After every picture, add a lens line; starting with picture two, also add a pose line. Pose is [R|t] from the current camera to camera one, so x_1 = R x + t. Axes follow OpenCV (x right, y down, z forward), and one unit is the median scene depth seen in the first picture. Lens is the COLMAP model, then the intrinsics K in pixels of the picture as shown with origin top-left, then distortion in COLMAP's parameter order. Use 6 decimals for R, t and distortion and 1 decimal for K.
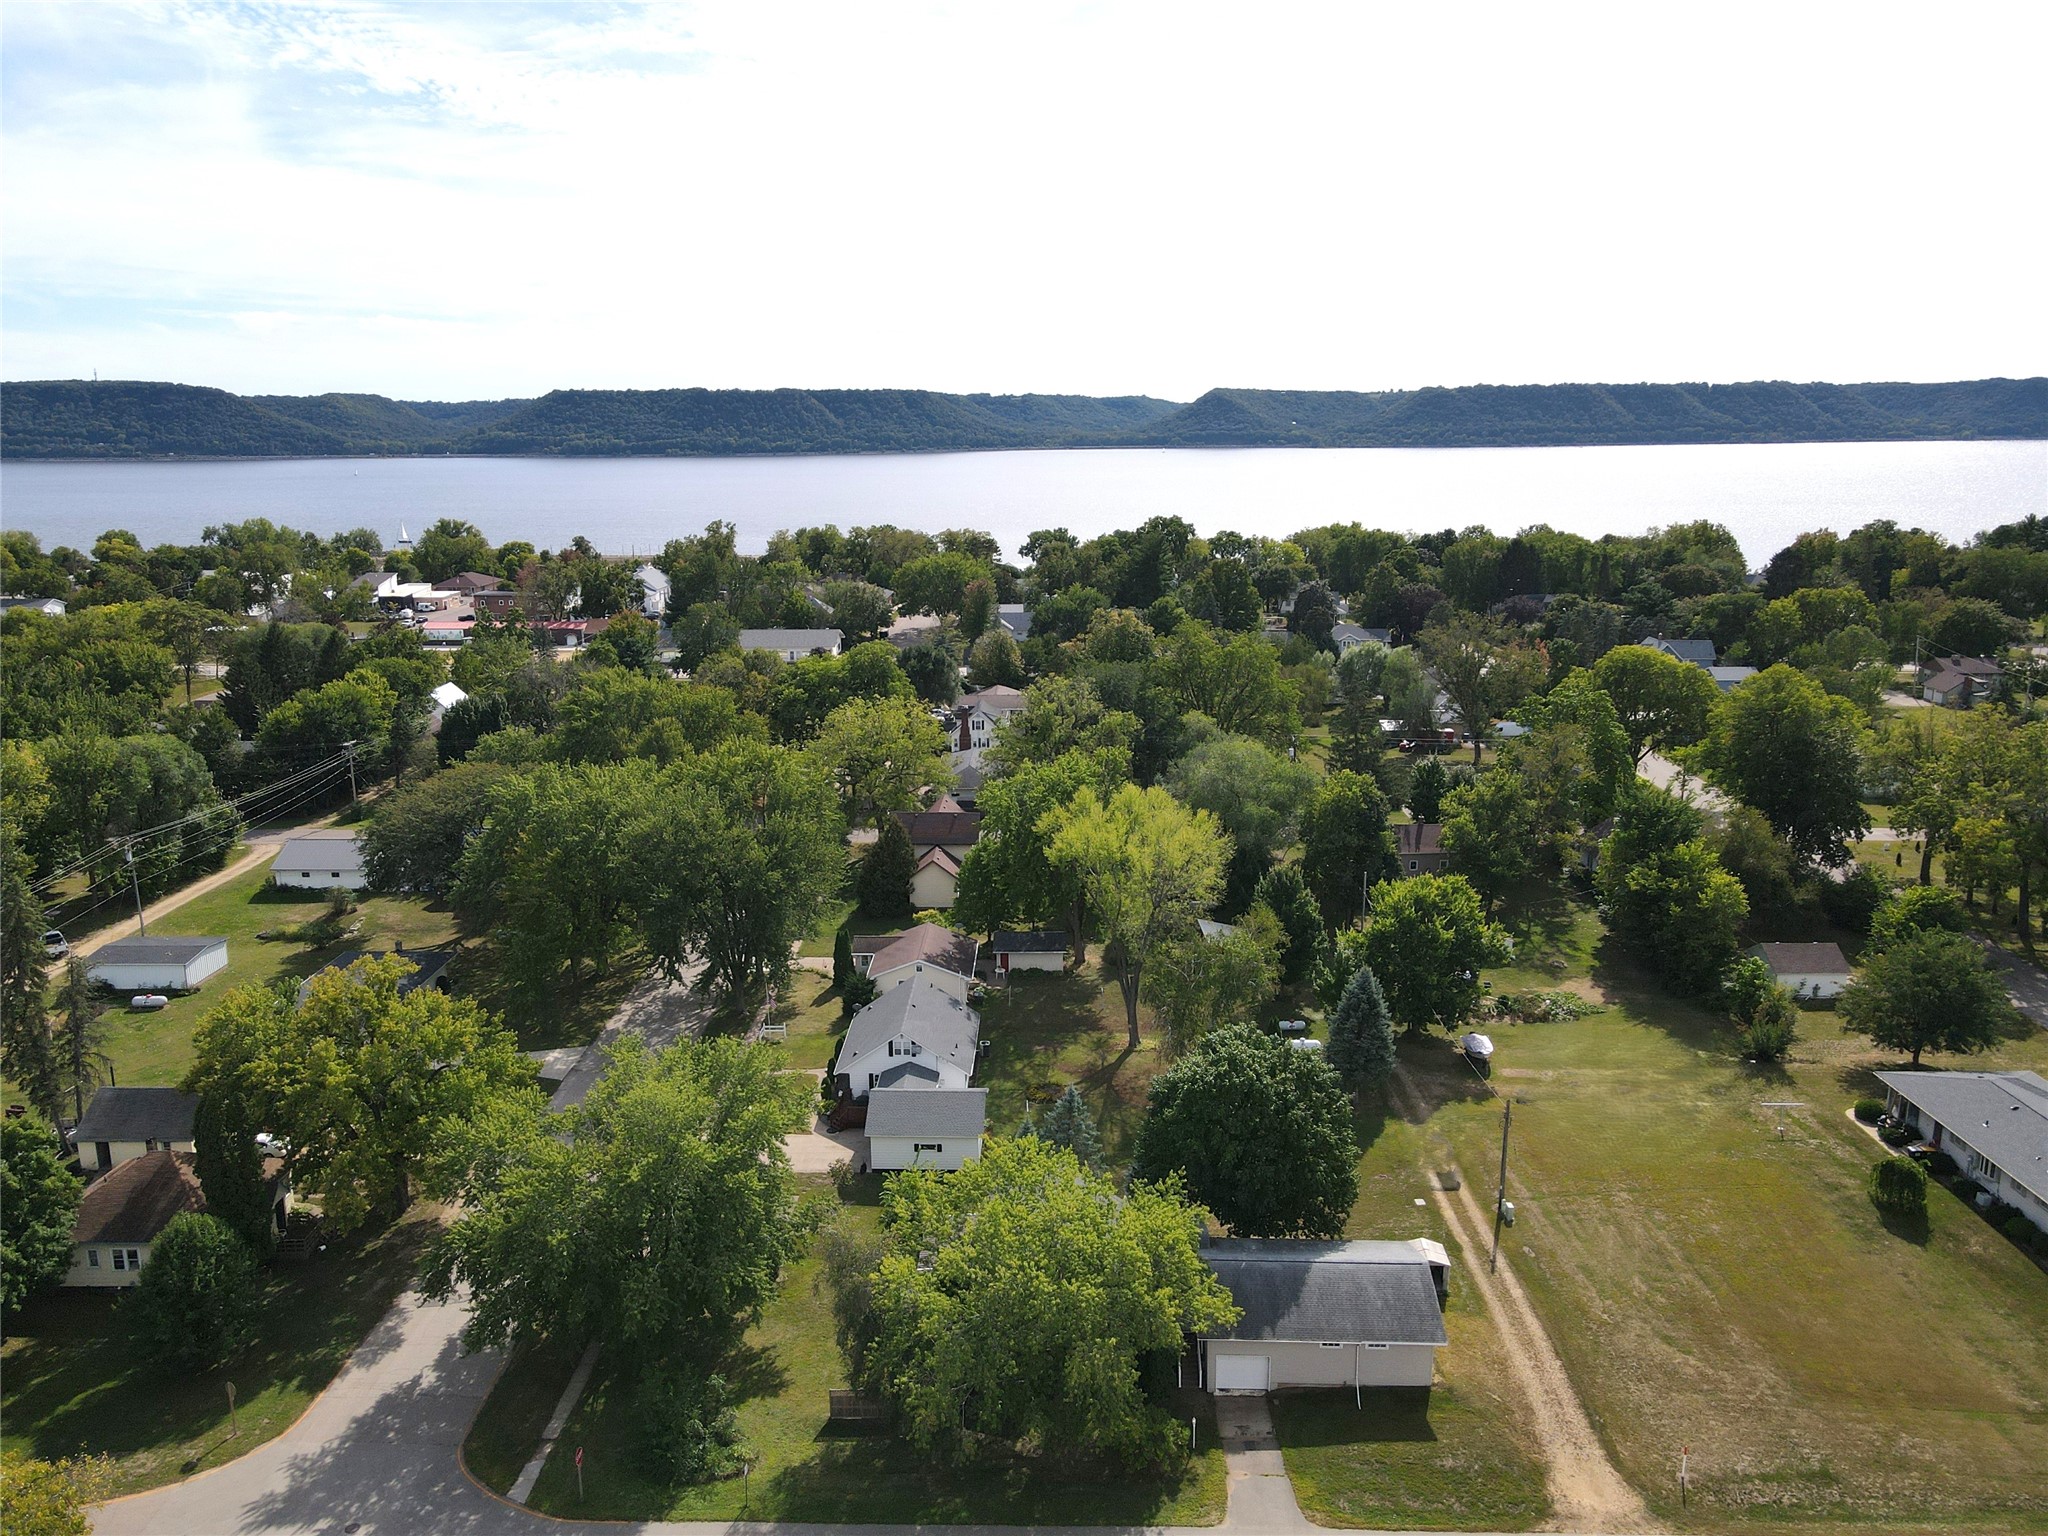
lens RADIAL K [[1501.8, 0, 1033.8], [0, 1501.8, 771.0], [0, 0, 1]] dist [0.019743, 0.005293]
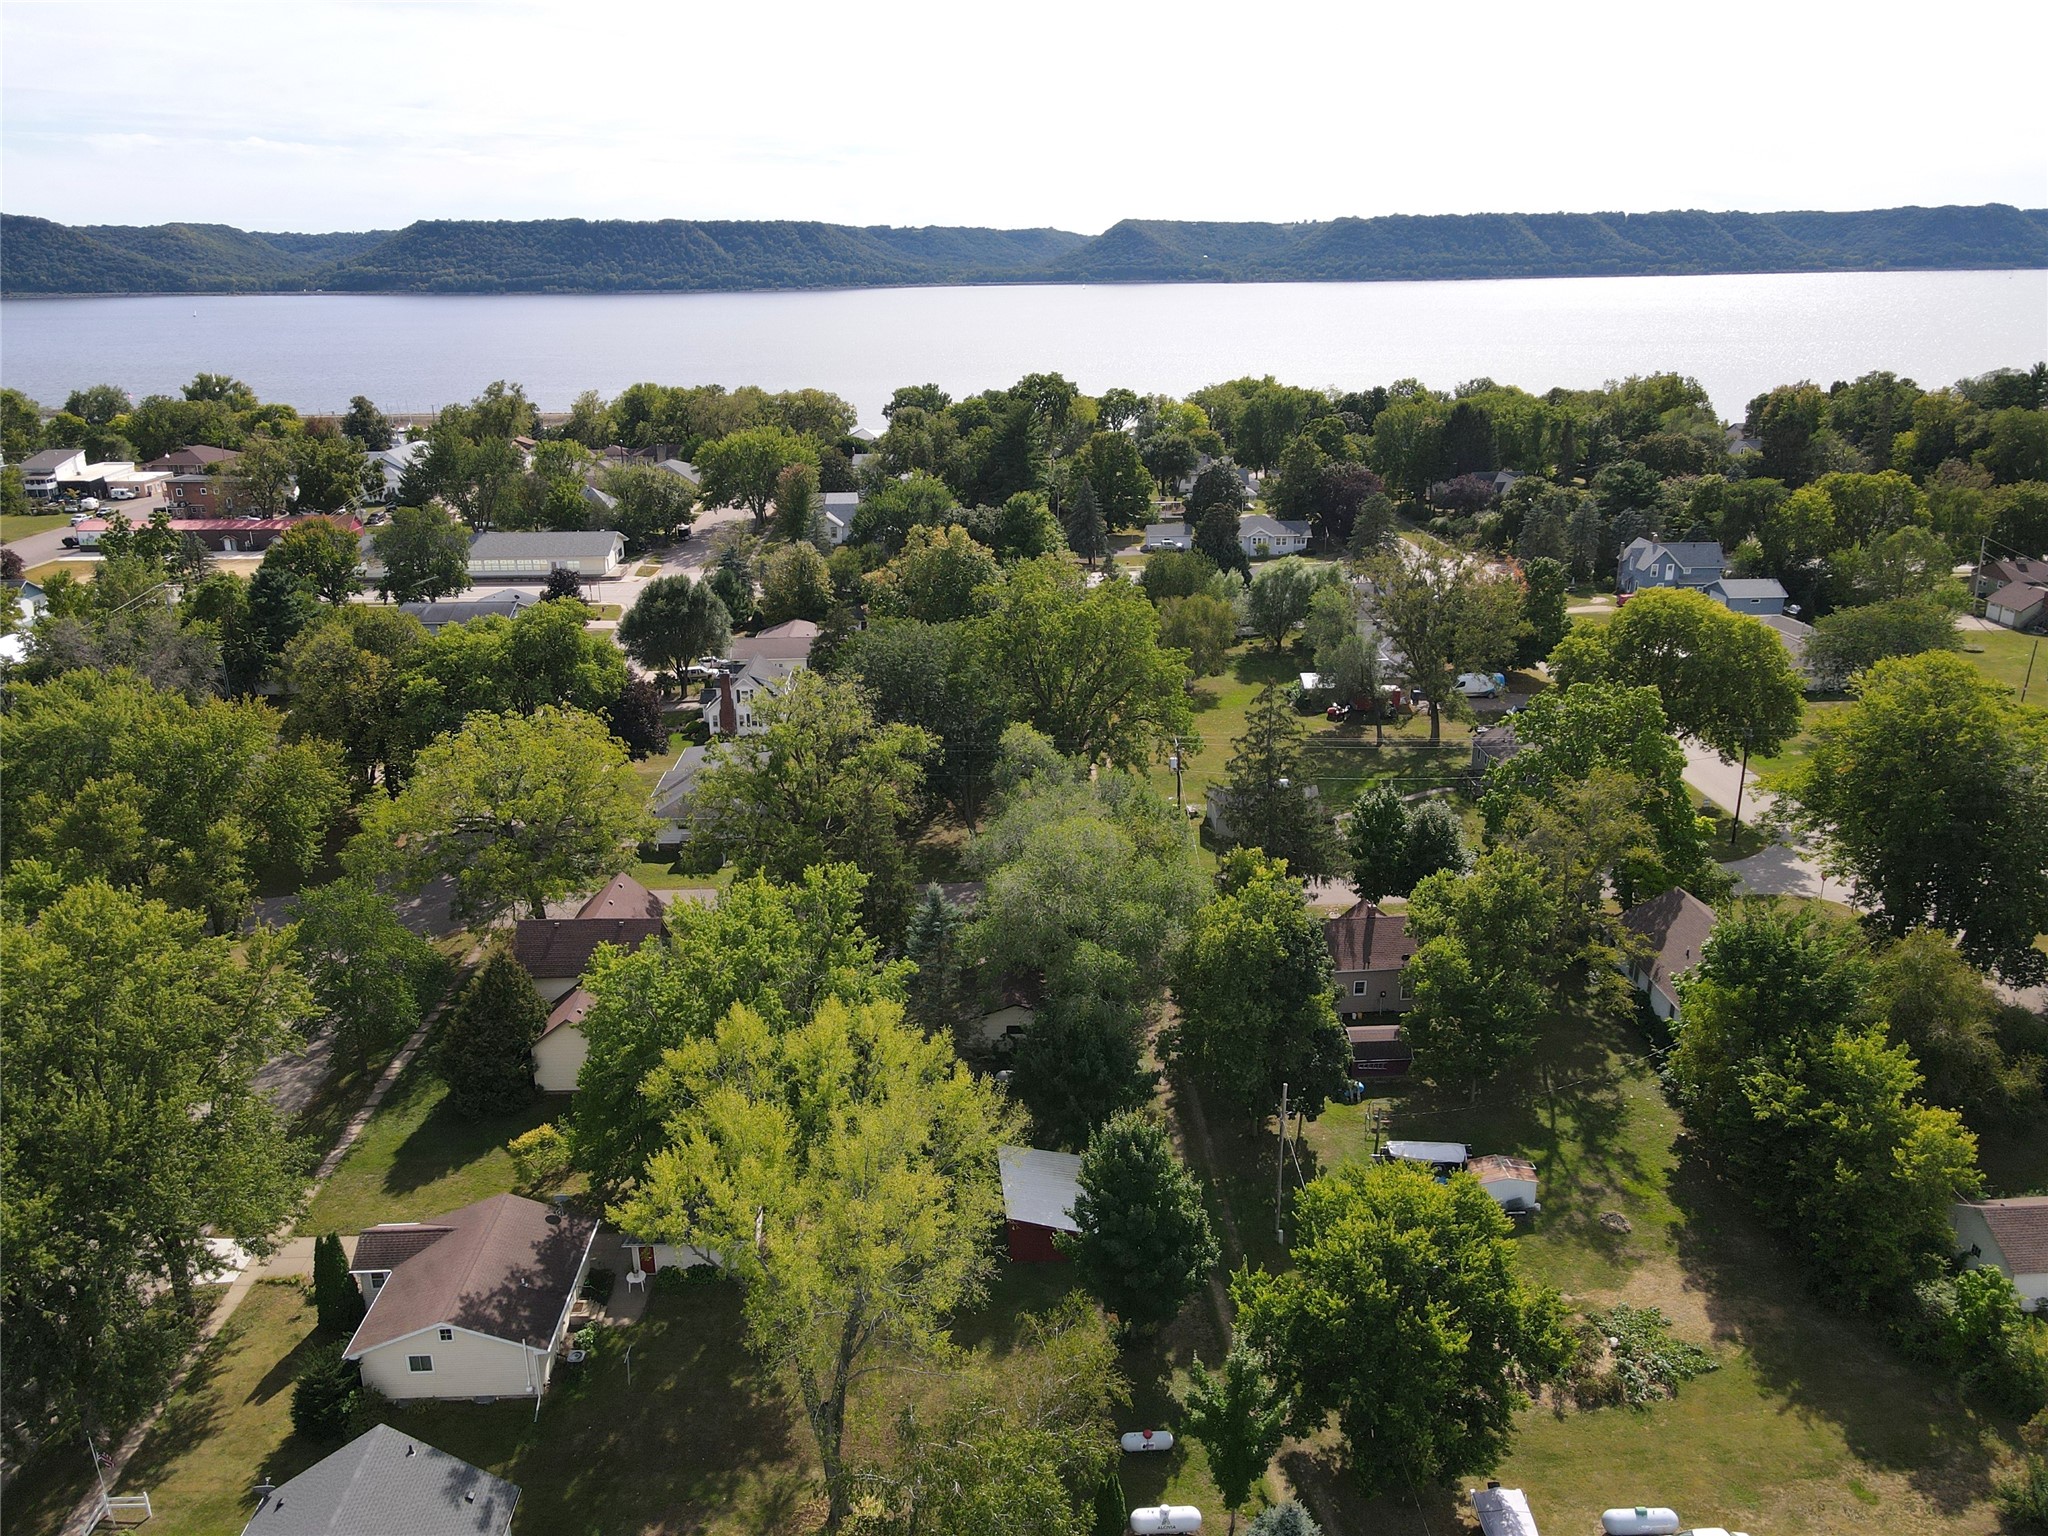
lens RADIAL K [[1501.8, 0, 1031.9], [0, 1501.8, 767.5], [0, 0, 1]] dist [0.019743, 0.005293]
pose [[0.998343, -0.021067, 0.053552, 0.034036], [0.015625, 0.994858, 0.100071, -0.037428], [-0.055385, -0.099068, 0.993538, 0.158823]]
